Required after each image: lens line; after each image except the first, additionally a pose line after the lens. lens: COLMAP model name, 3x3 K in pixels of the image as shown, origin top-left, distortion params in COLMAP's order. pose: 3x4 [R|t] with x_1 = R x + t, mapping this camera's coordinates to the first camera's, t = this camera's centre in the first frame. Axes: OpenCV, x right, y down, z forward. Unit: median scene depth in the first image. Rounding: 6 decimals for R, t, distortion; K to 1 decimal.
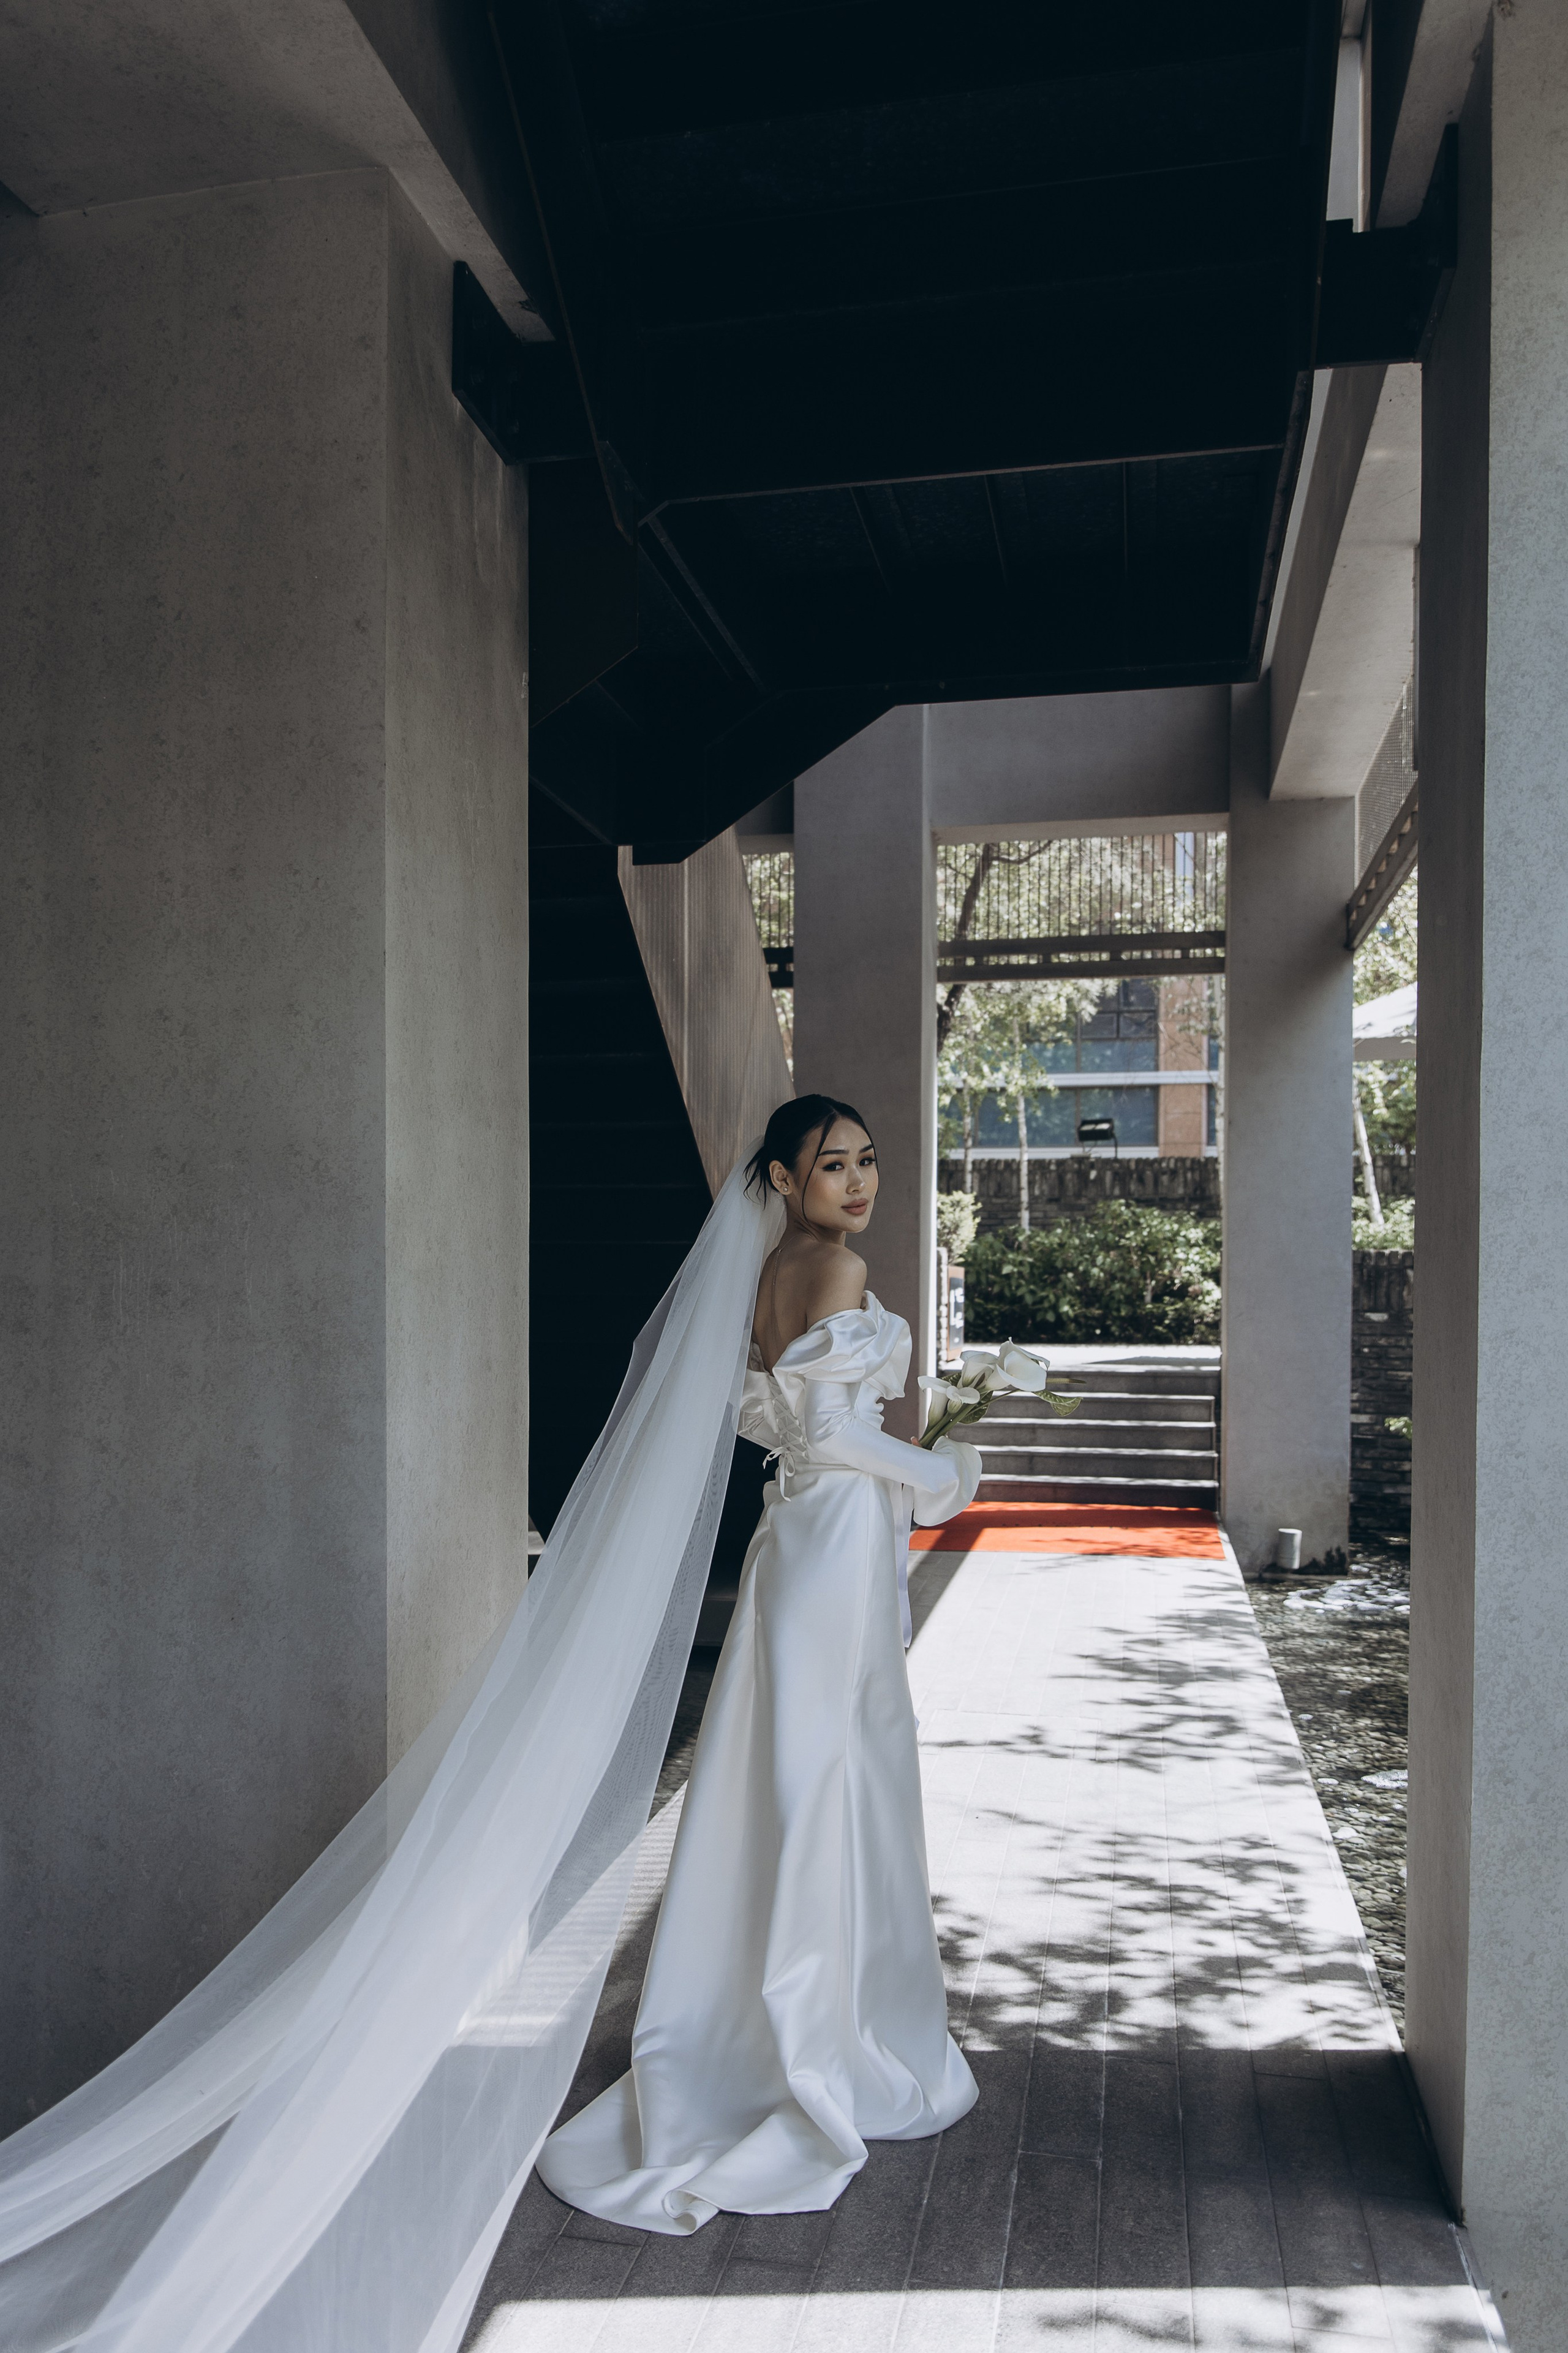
lens RADIAL K [[1767.7, 0, 703.2], [0, 1767.7, 1345.5], [0, 0, 1]] dist [-0.014773, 0.003350]
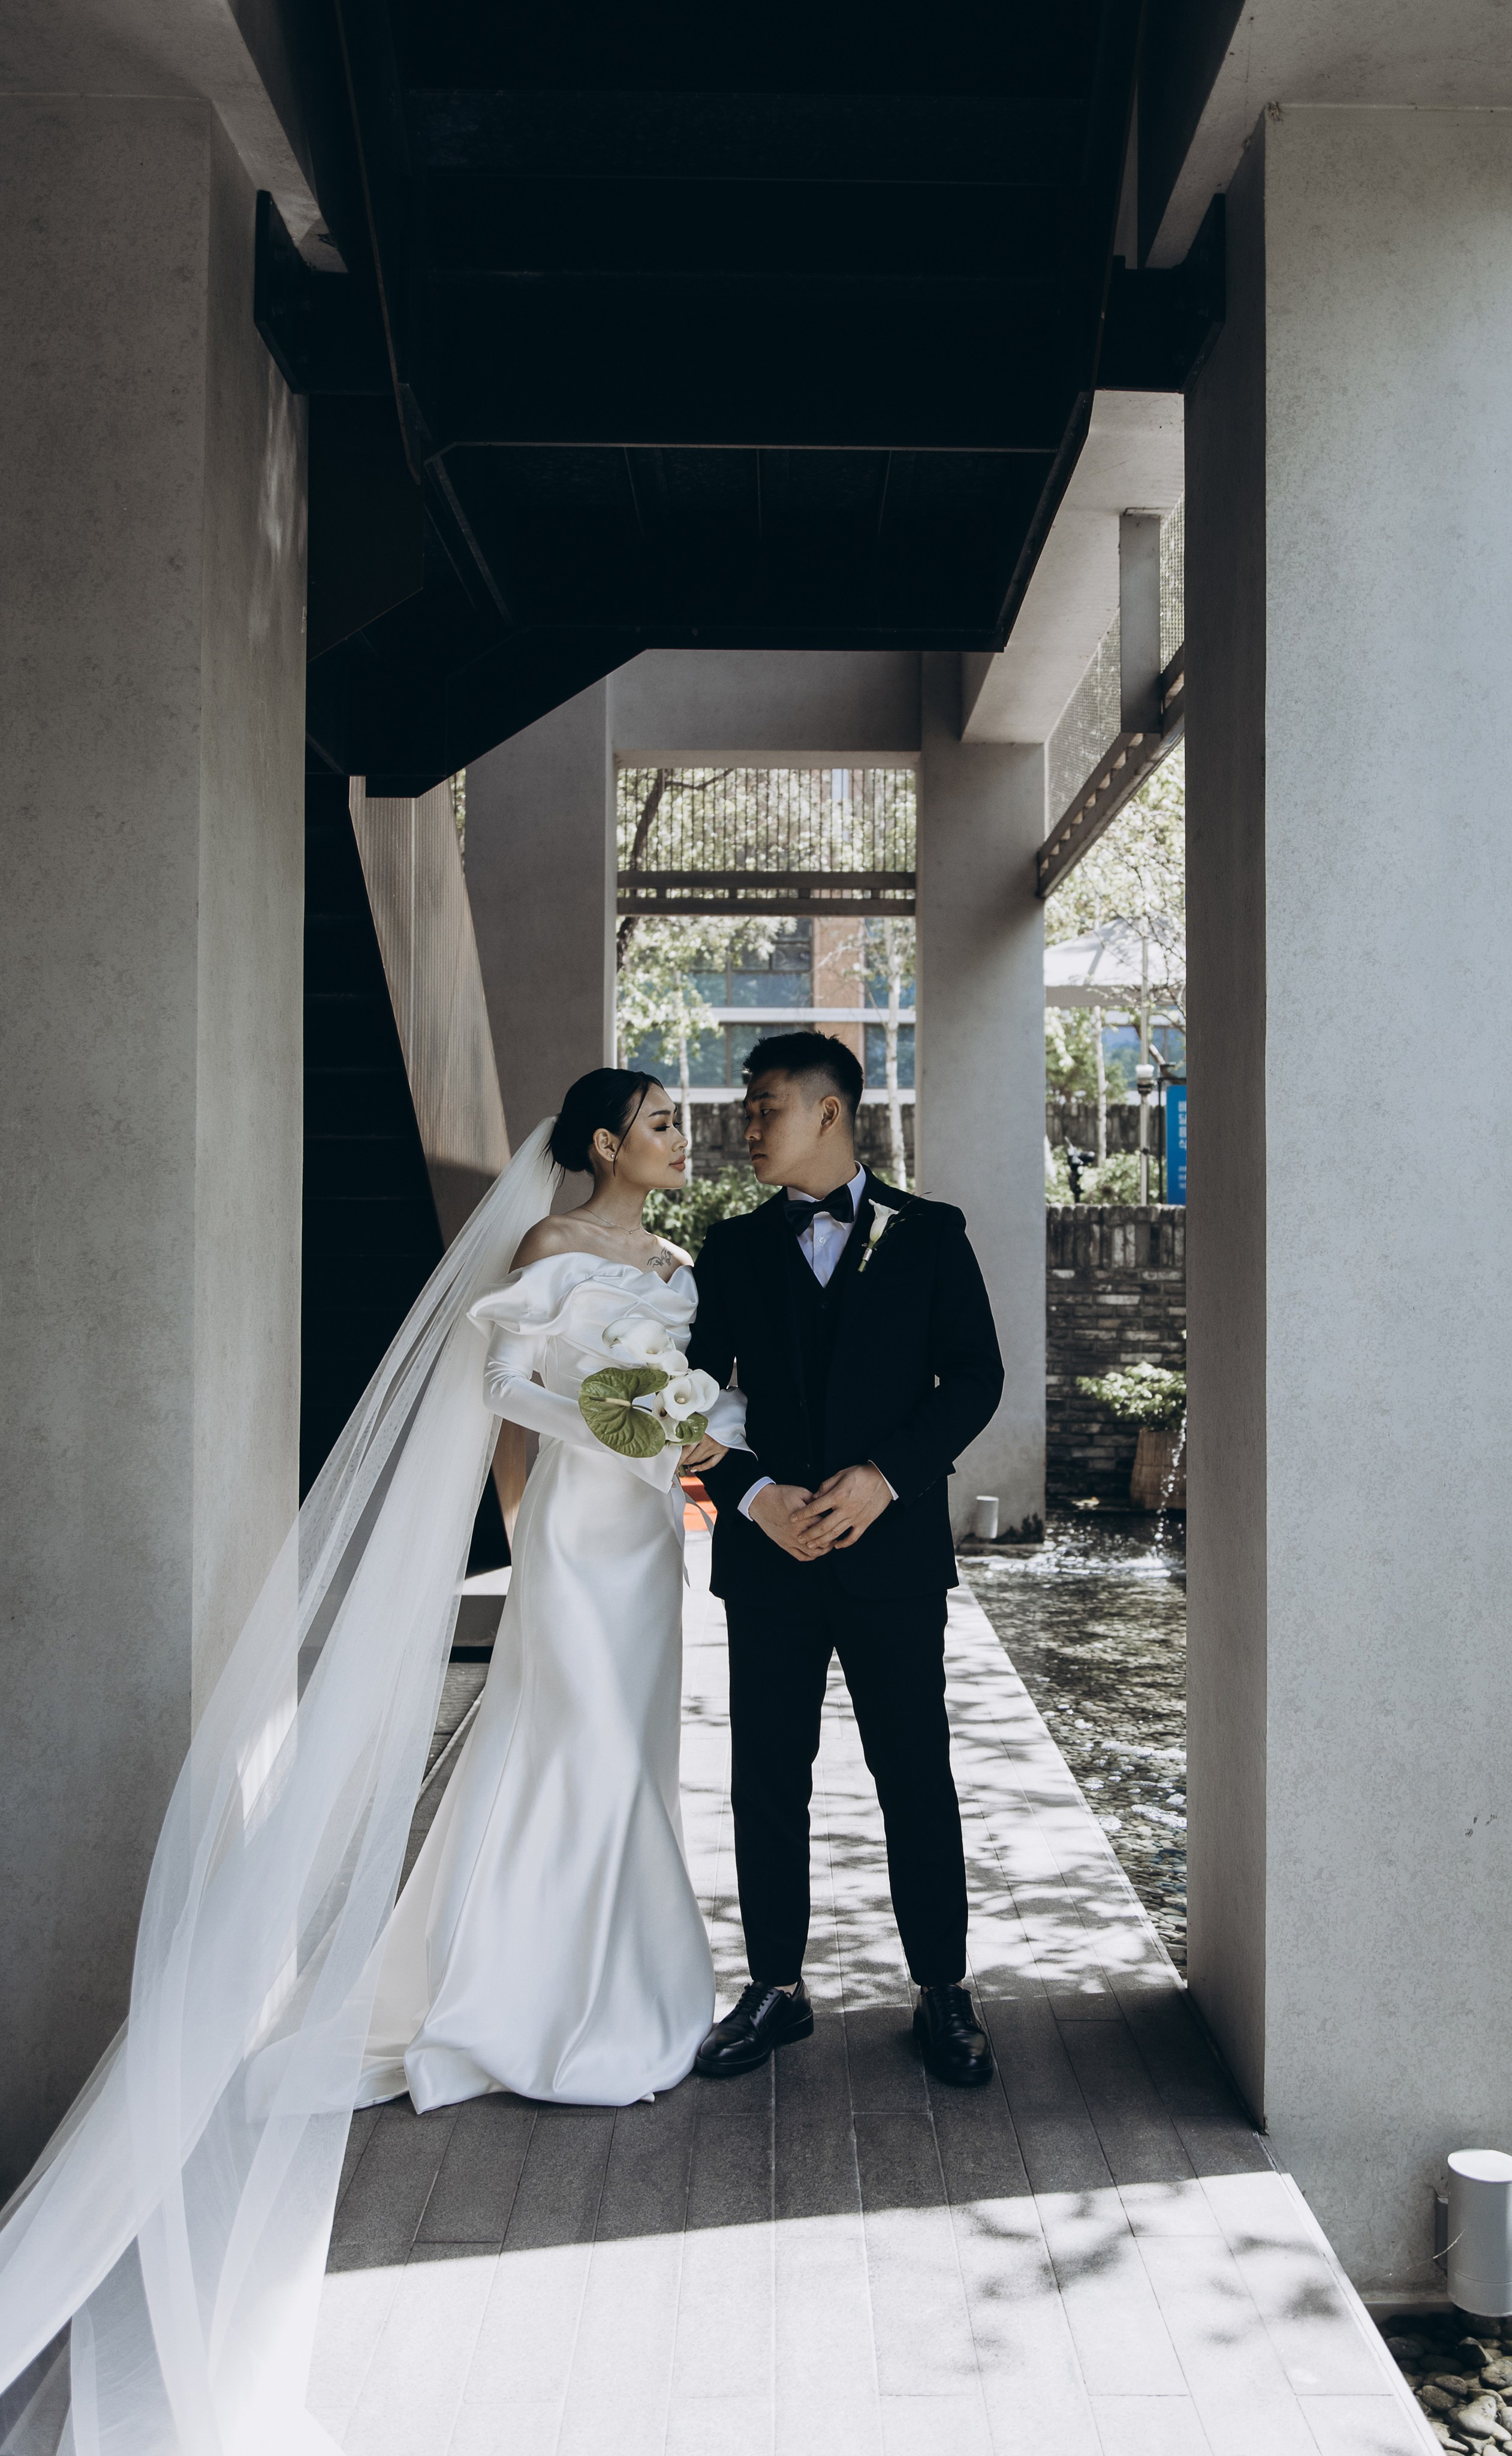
lens RADIAL K [[2052.1, 0, 758.8], [0, 2052.1, 1226.6], [0, 0, 1]] dist [-0.015655, 0.005619]
pose [[0.969314, -0.000474, 0.245827, -0.155839], [0.010005, 0.999246, -0.037526, -0.004316], [-0.245623, 0.038834, 0.968587, -0.134086]]
